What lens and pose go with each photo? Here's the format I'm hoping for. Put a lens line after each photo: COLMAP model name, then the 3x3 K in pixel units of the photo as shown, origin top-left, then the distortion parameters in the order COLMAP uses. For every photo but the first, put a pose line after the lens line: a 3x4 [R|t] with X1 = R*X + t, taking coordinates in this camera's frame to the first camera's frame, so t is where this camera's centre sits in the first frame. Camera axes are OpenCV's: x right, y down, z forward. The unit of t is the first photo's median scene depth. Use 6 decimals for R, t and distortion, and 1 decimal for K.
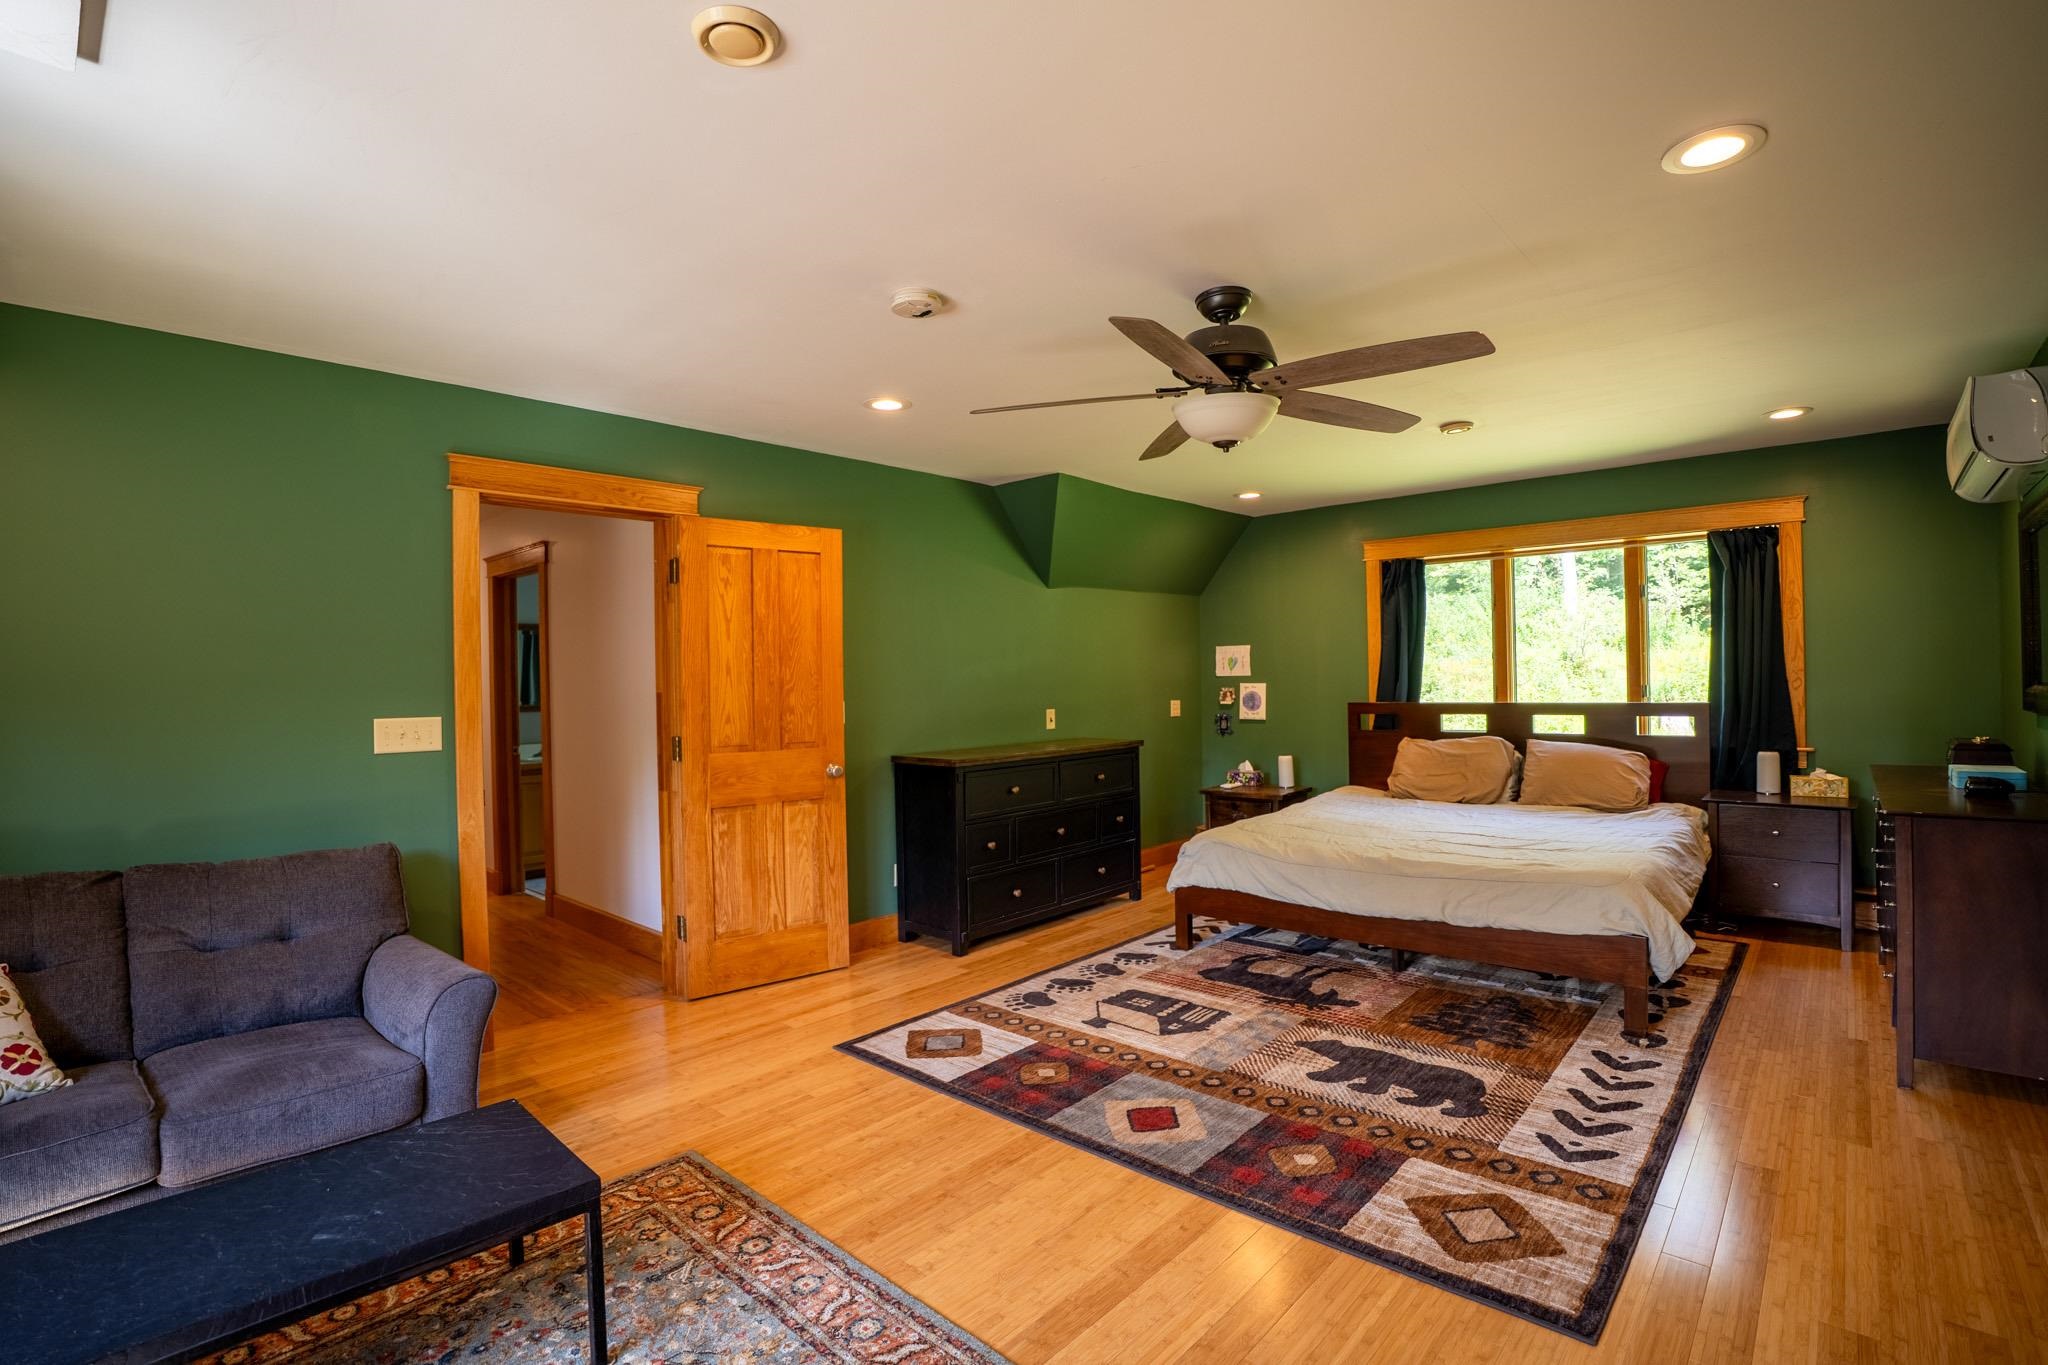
lens RADIAL K [[948.9, 0, 1024.5], [0, 948.9, 672.0], [0, 0, 1]] dist [-0.055264, 0.002977]
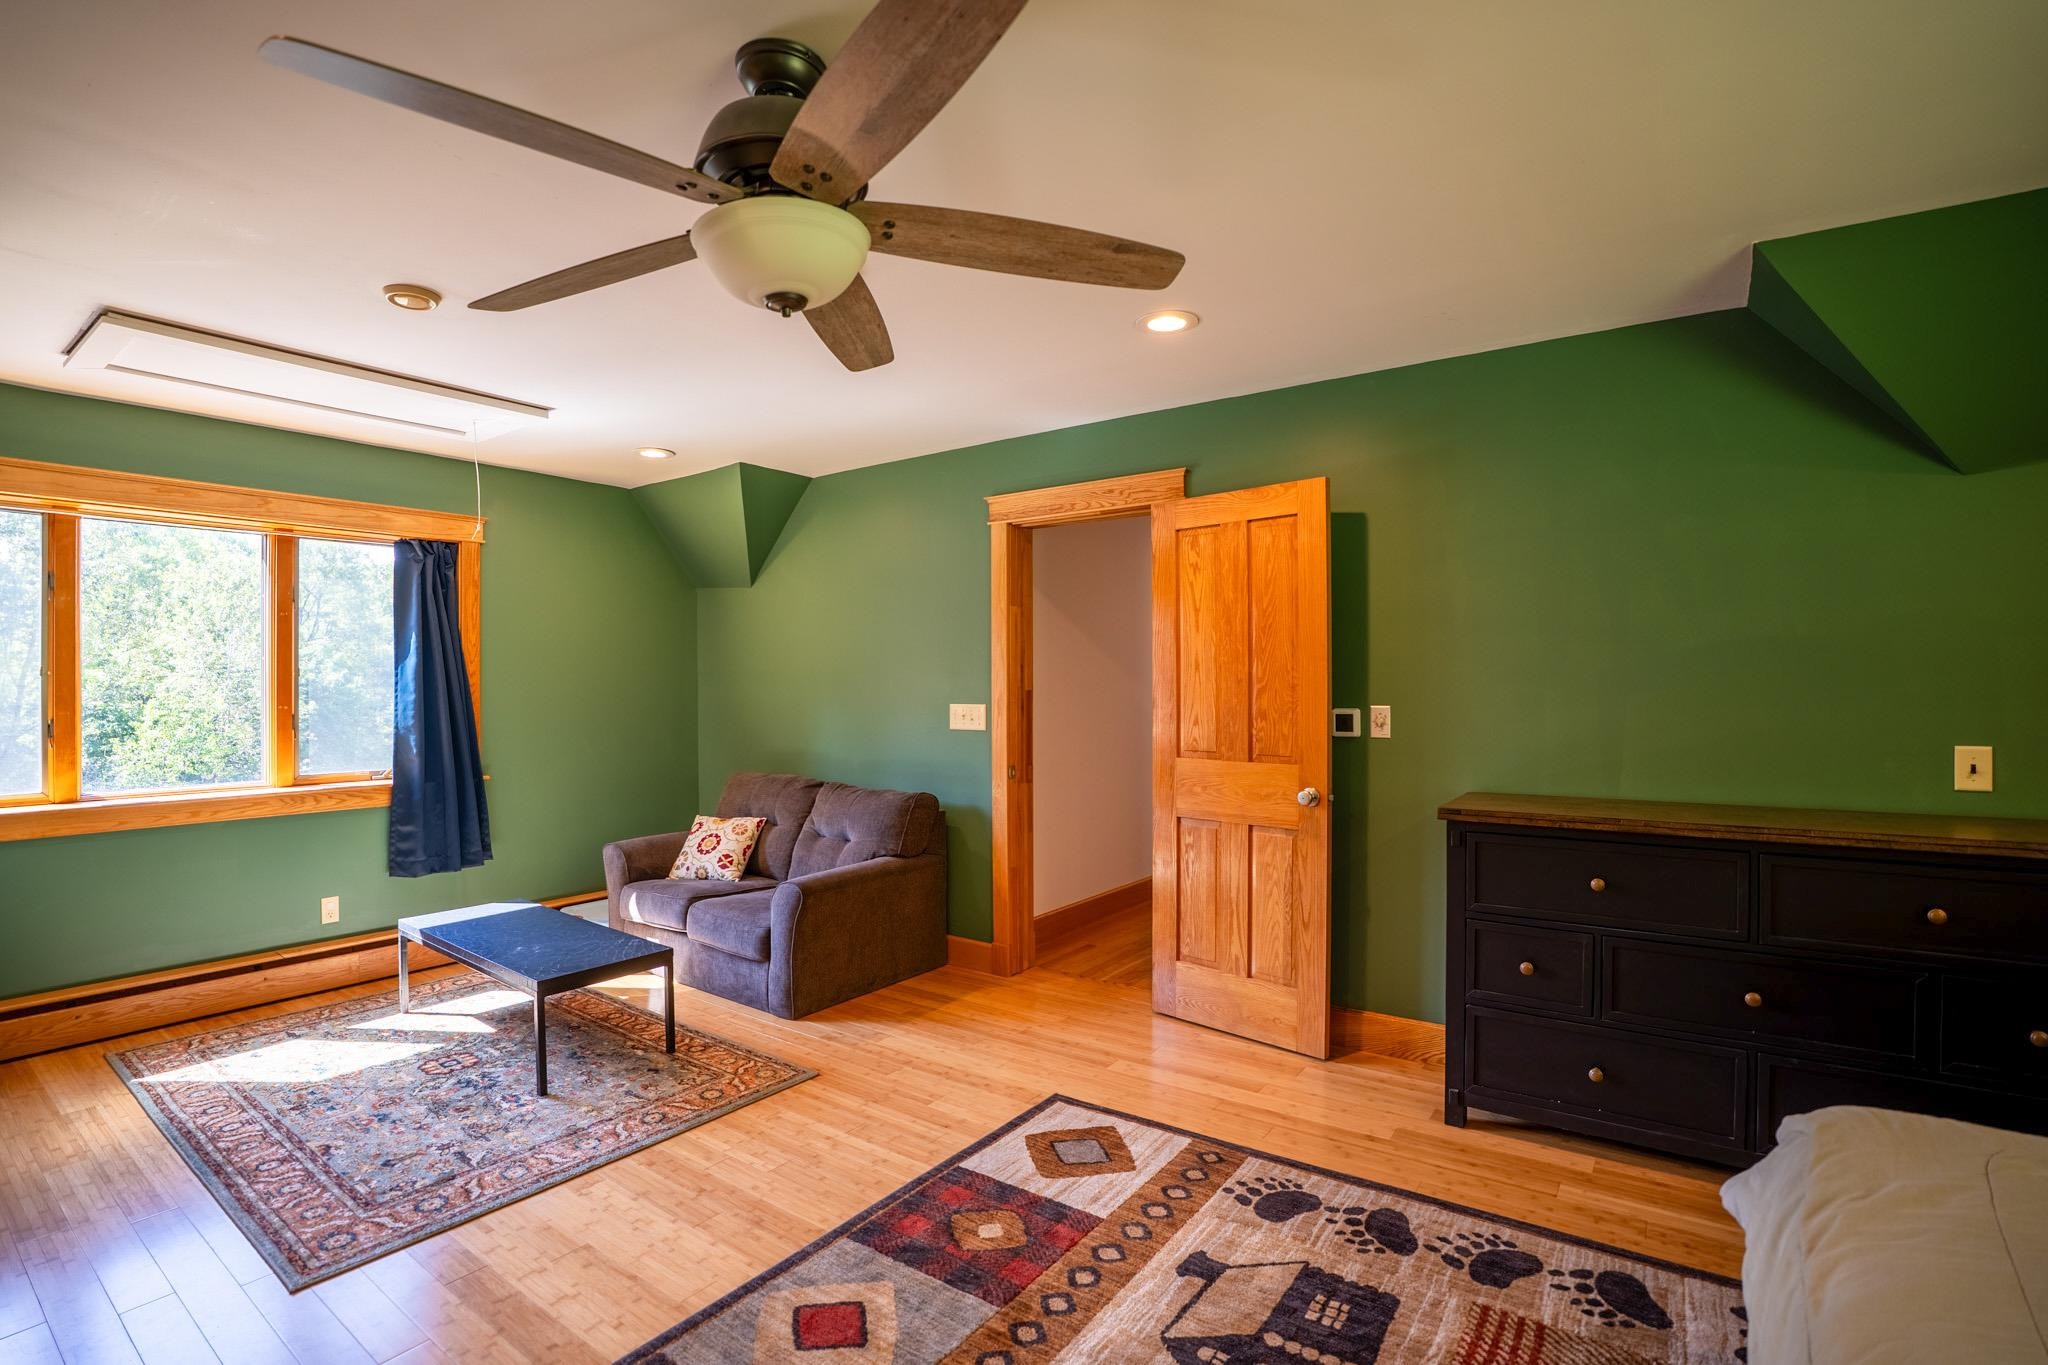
lens RADIAL K [[948.9, 0, 1023.4], [0, 948.9, 688.4], [0, 0, 1]] dist [-0.055264, 0.002977]
pose [[0.115232, 0.019232, -0.993152, 0.695672], [0.008514, 0.999757, 0.020348, -0.000235], [0.993302, -0.010800, 0.115040, 0.912954]]
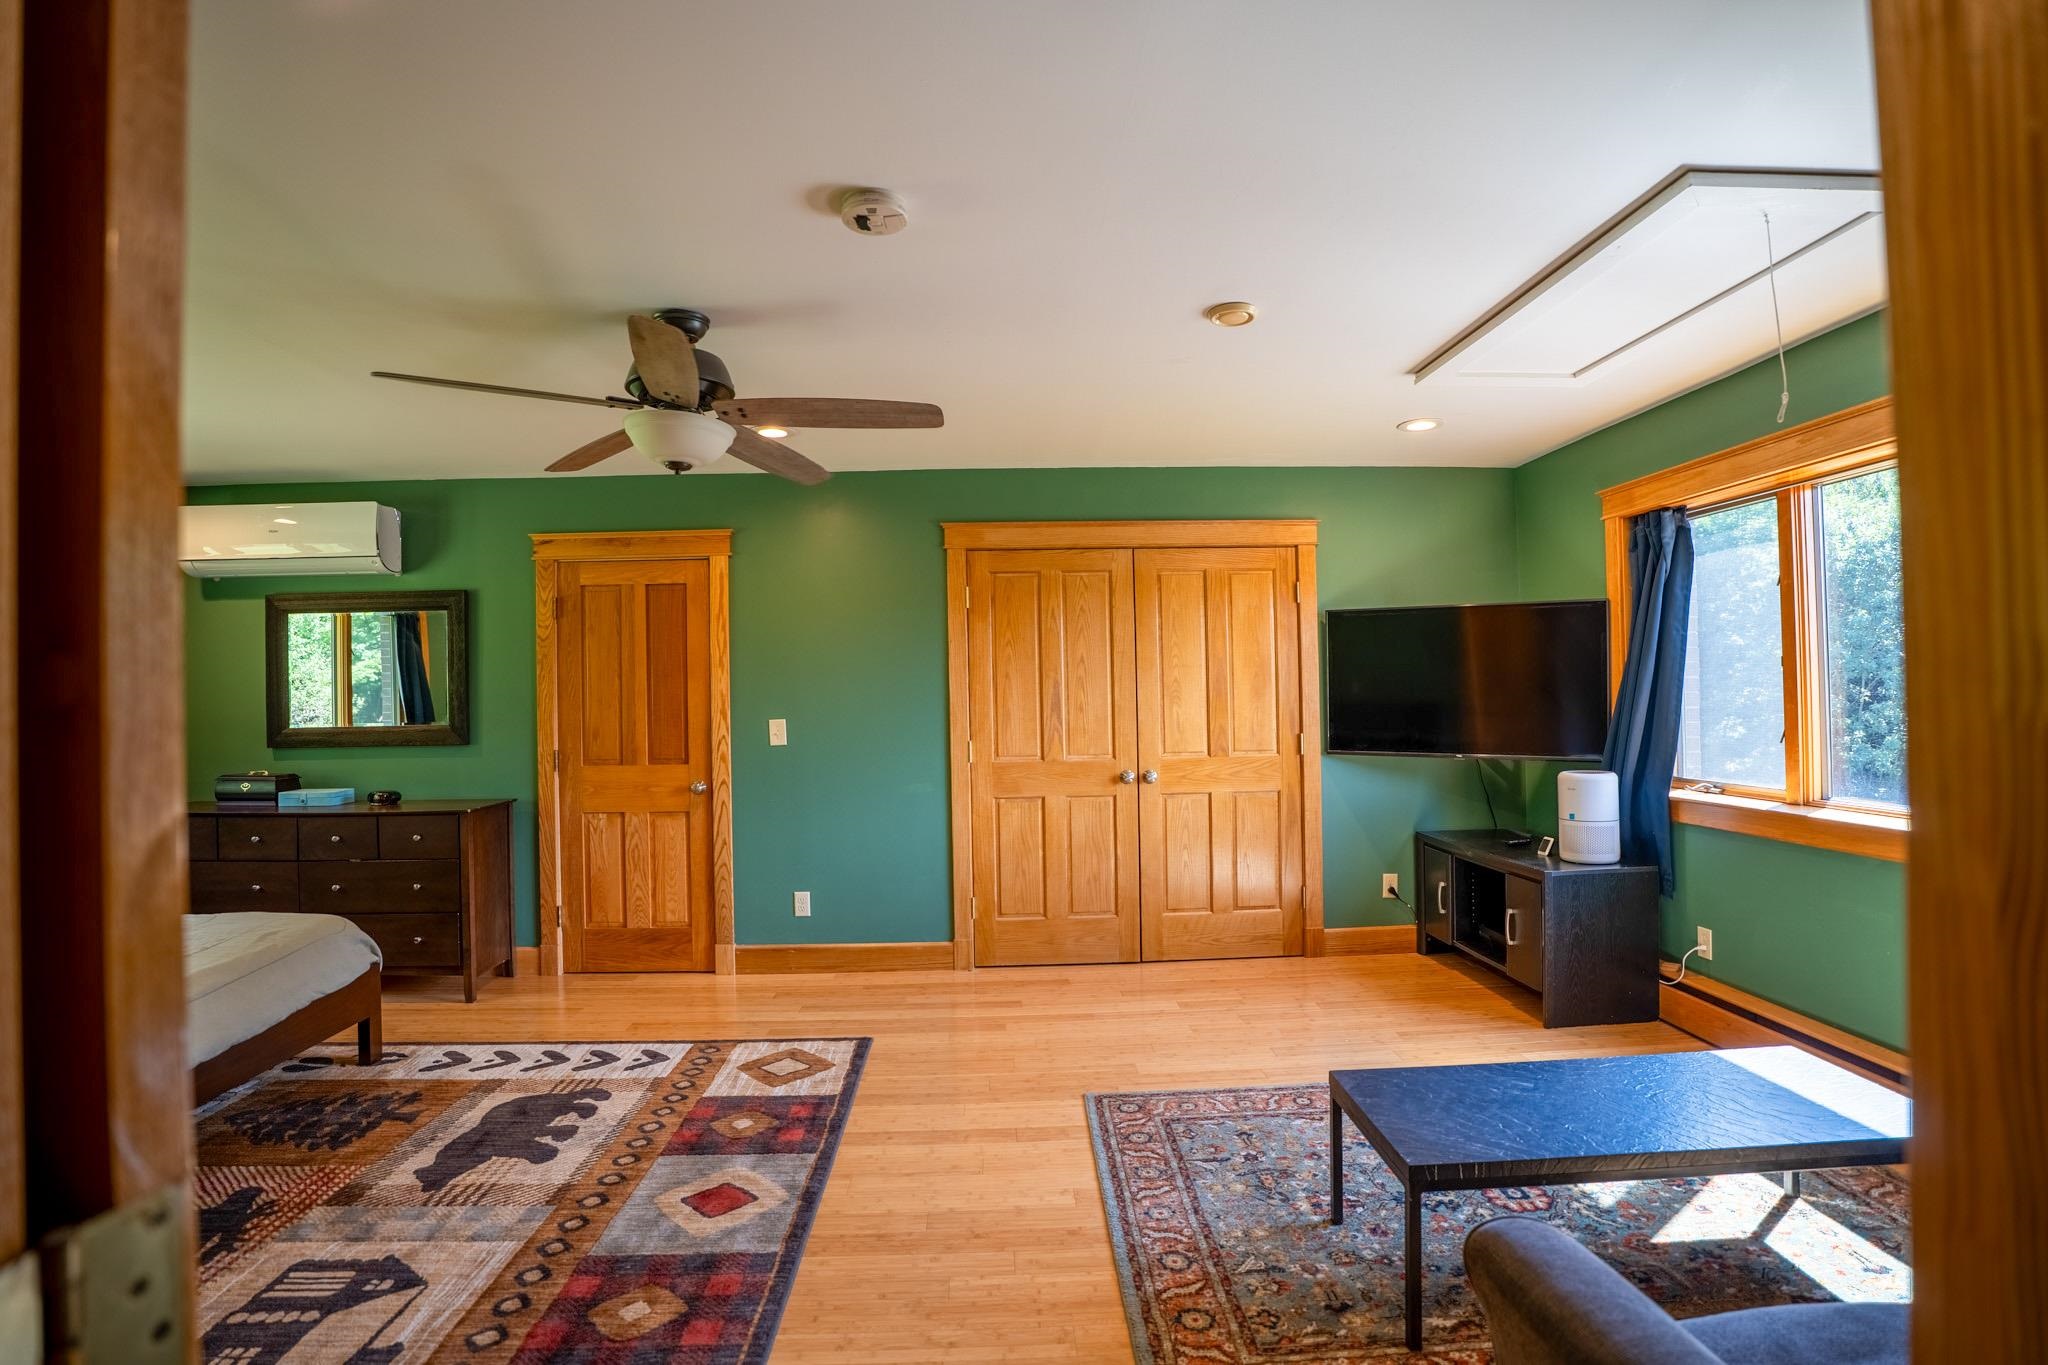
lens RADIAL K [[948.9, 0, 1037.1], [0, 948.9, 692.3], [0, 0, 1]] dist [-0.055264, 0.002977]
pose [[-0.705025, 0.033541, 0.708389, -0.605248], [0.024461, 0.999437, -0.022977, 0.022881], [-0.708761, 0.001129, -0.705448, 1.200403]]
